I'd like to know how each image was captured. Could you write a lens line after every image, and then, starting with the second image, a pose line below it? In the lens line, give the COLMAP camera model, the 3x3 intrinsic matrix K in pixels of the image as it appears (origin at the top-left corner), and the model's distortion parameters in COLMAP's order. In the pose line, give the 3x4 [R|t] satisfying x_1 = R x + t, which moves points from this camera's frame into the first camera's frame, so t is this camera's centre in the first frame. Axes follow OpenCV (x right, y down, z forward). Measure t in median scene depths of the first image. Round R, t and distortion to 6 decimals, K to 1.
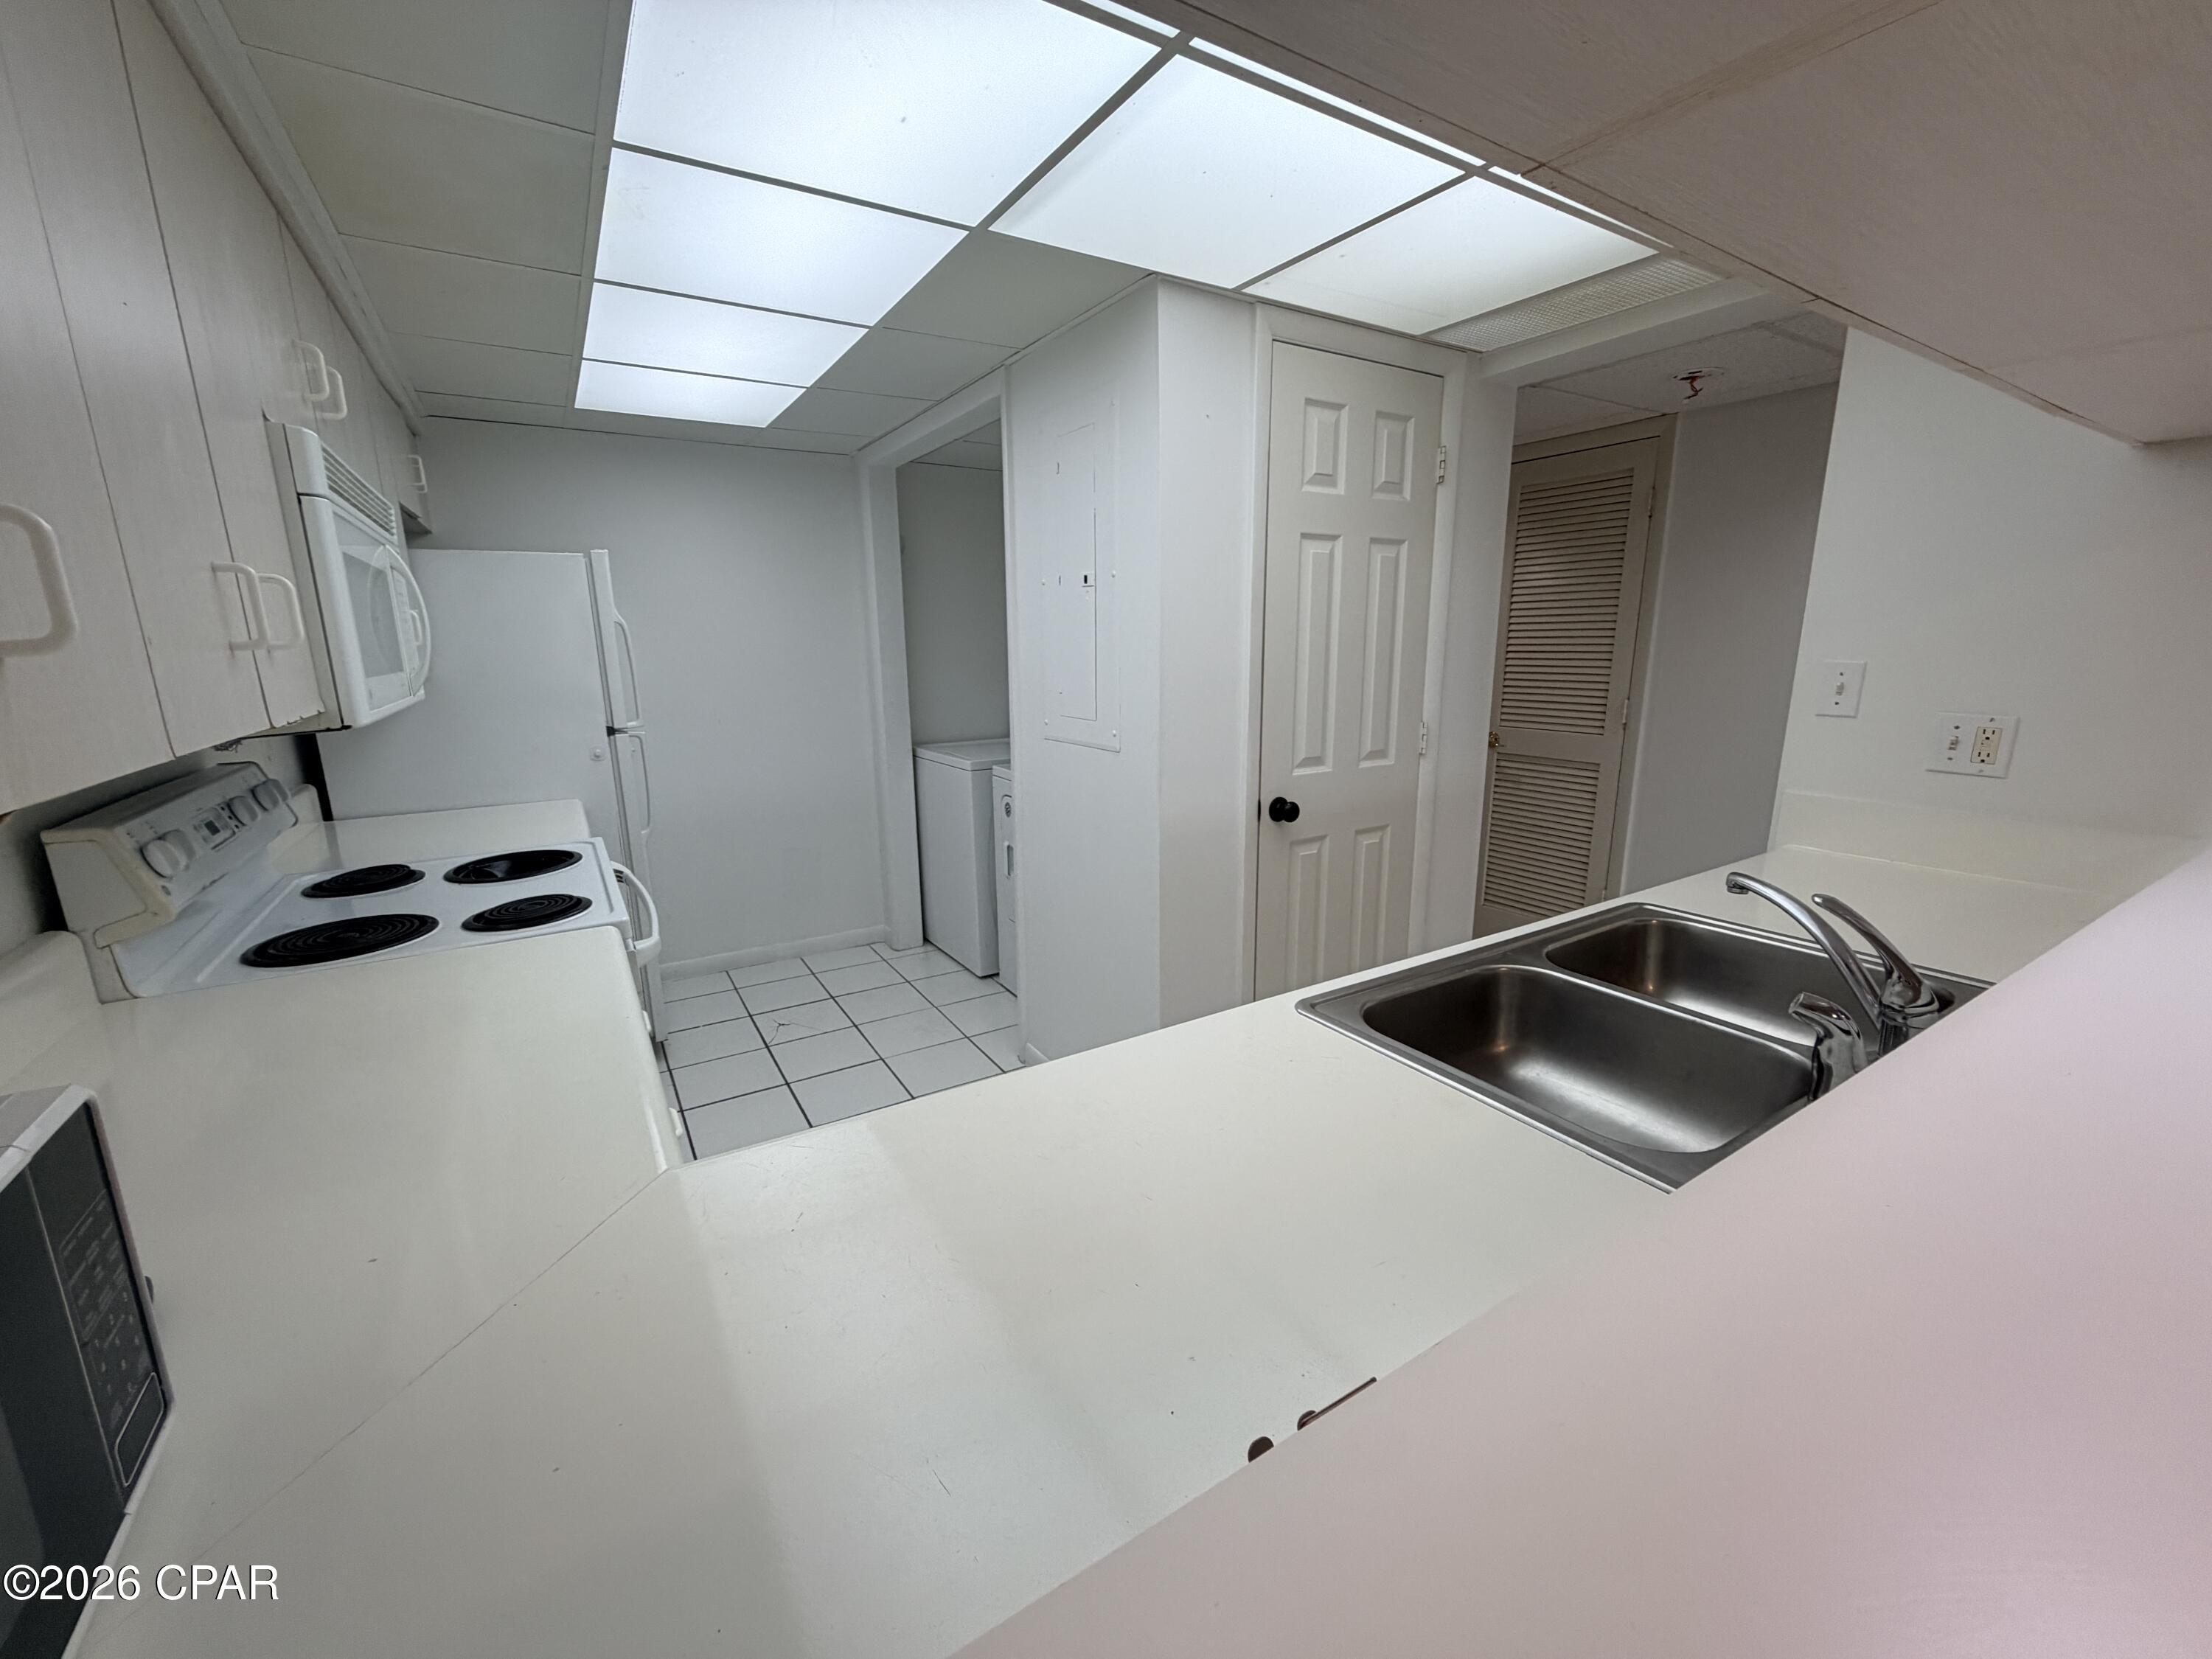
lens RADIAL K [[885.3, 0, 1109.5], [0, 885.3, 829.5], [0, 0, 1]] dist [0.000992, 0.000033]
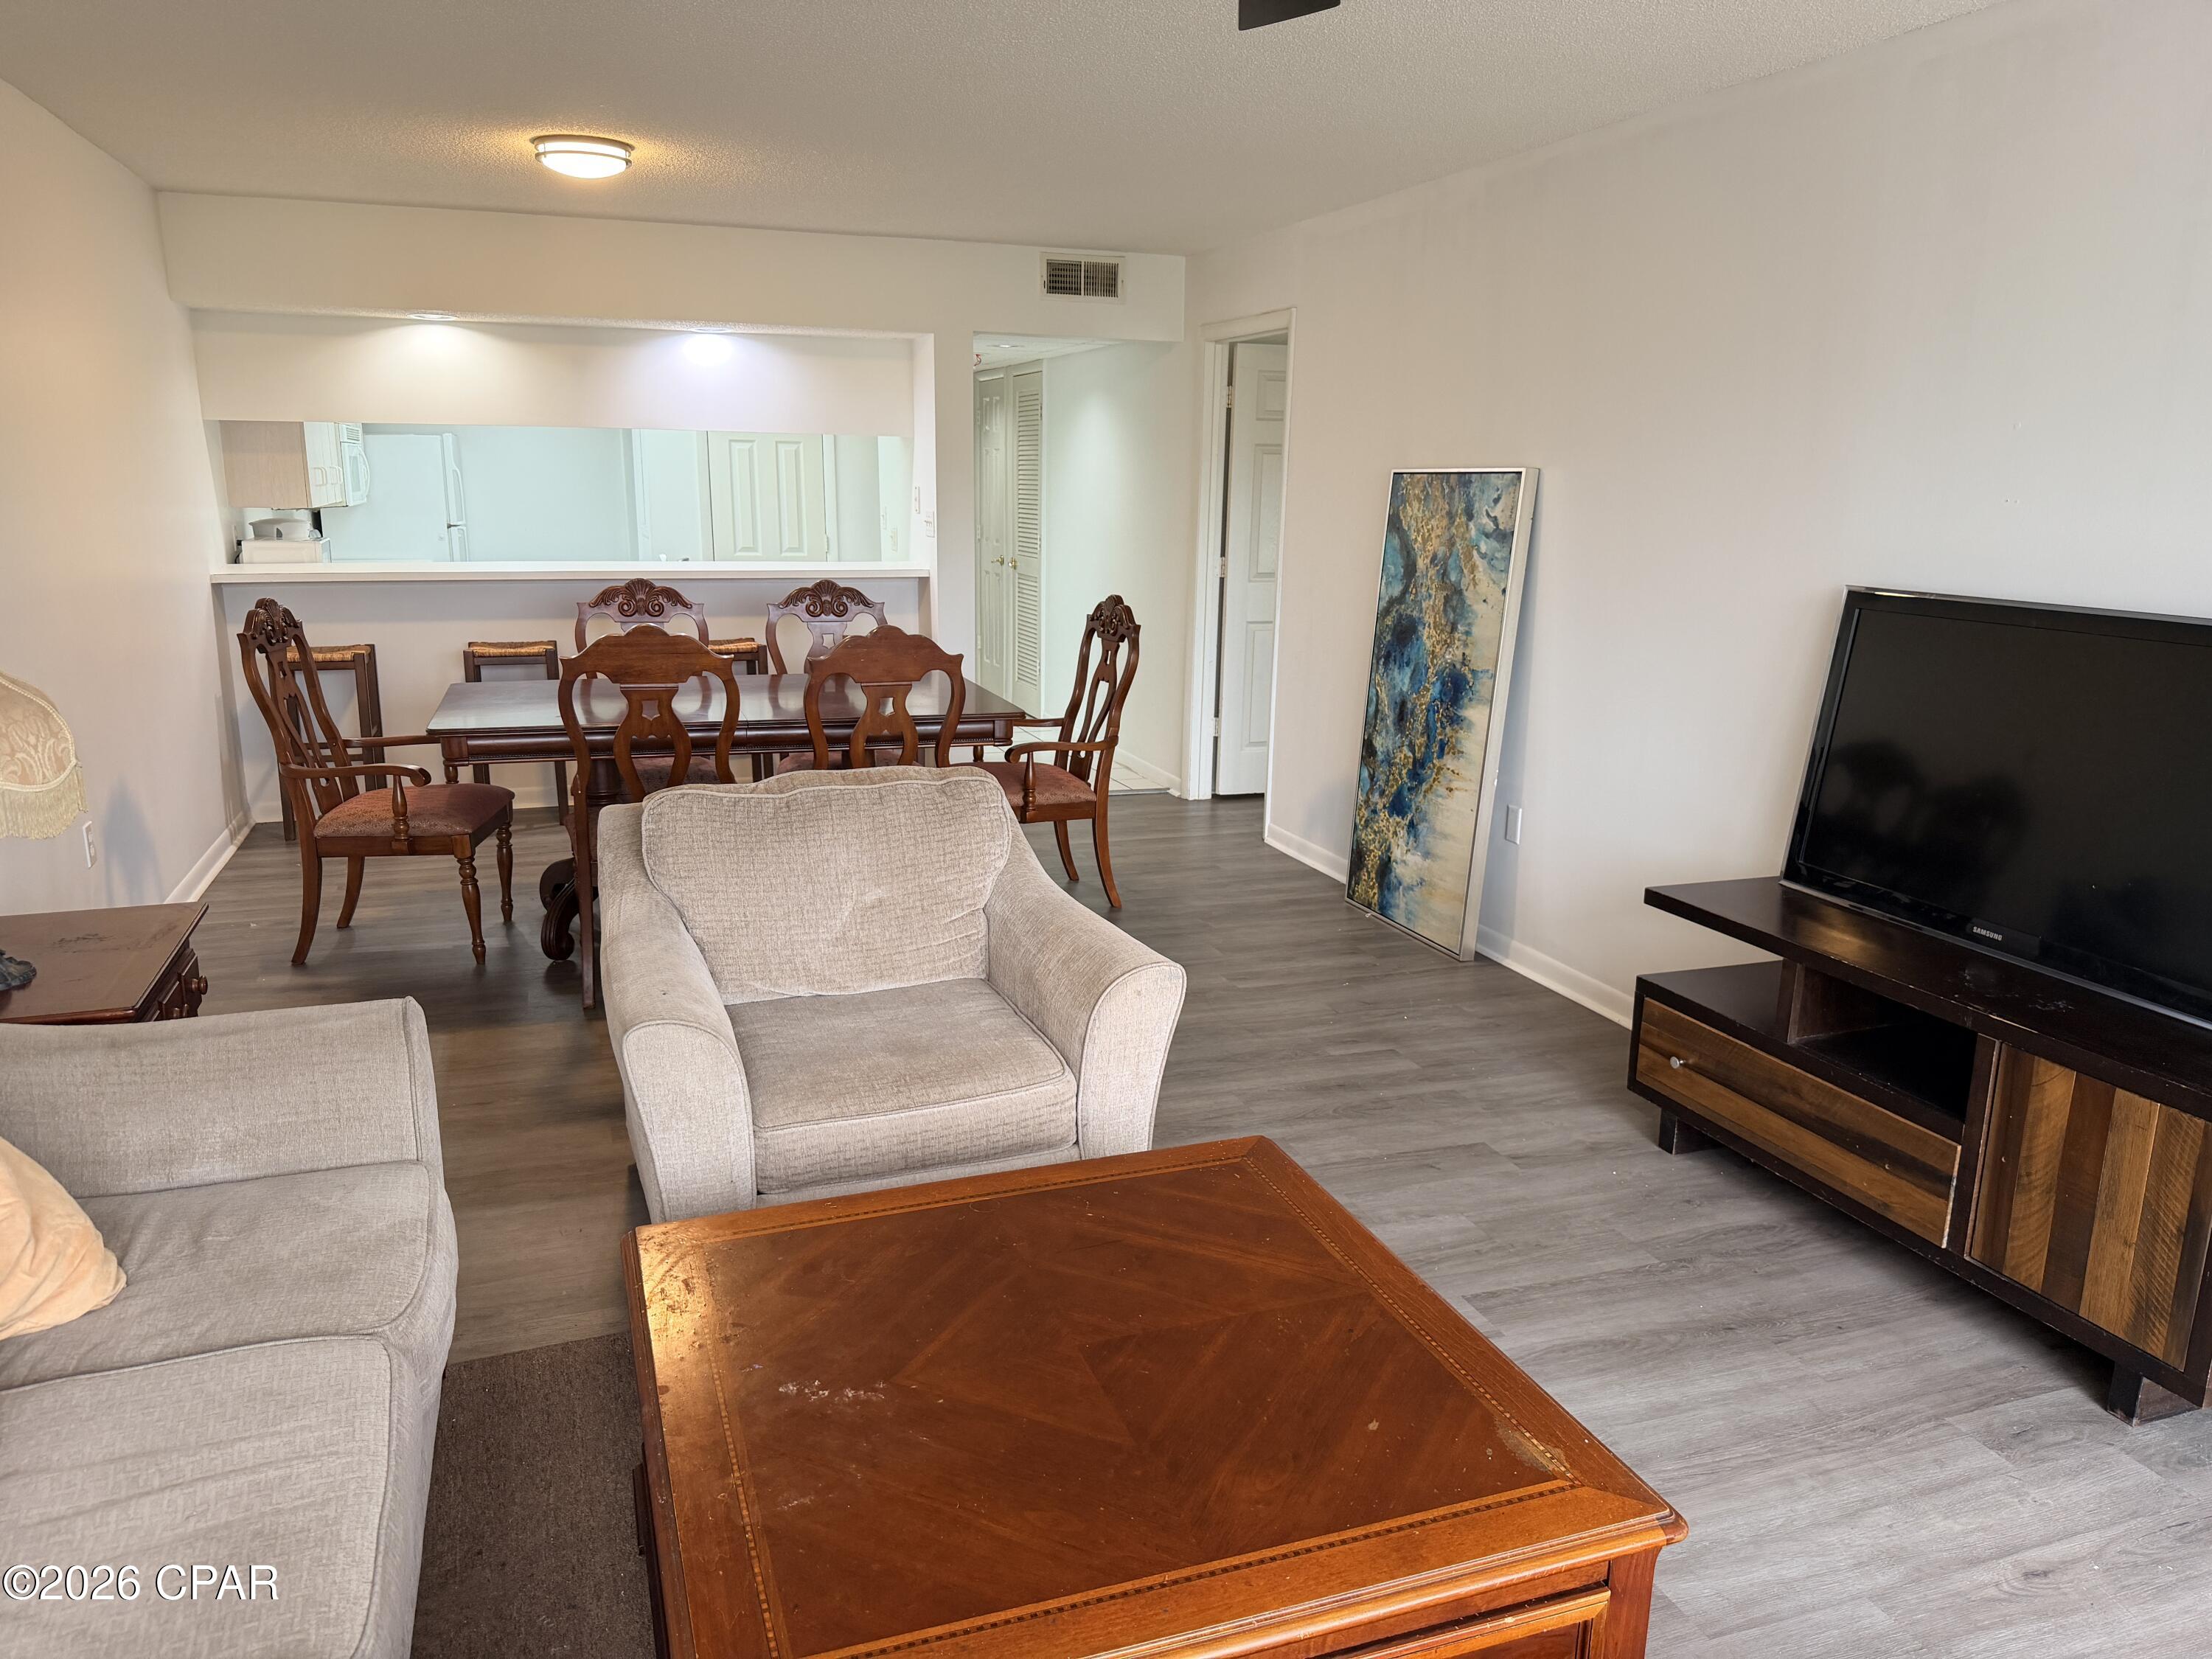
lens RADIAL K [[1538.6, 0, 1102.6], [0, 1538.6, 830.2], [0, 0, 1]] dist [0.001178, -0.002973]
pose [[0.975425, 0.073584, -0.207681, 1.809582], [-0.070903, 0.997276, 0.020337, 0.437510], [0.208612, -0.005112, 0.977985, -2.295750]]
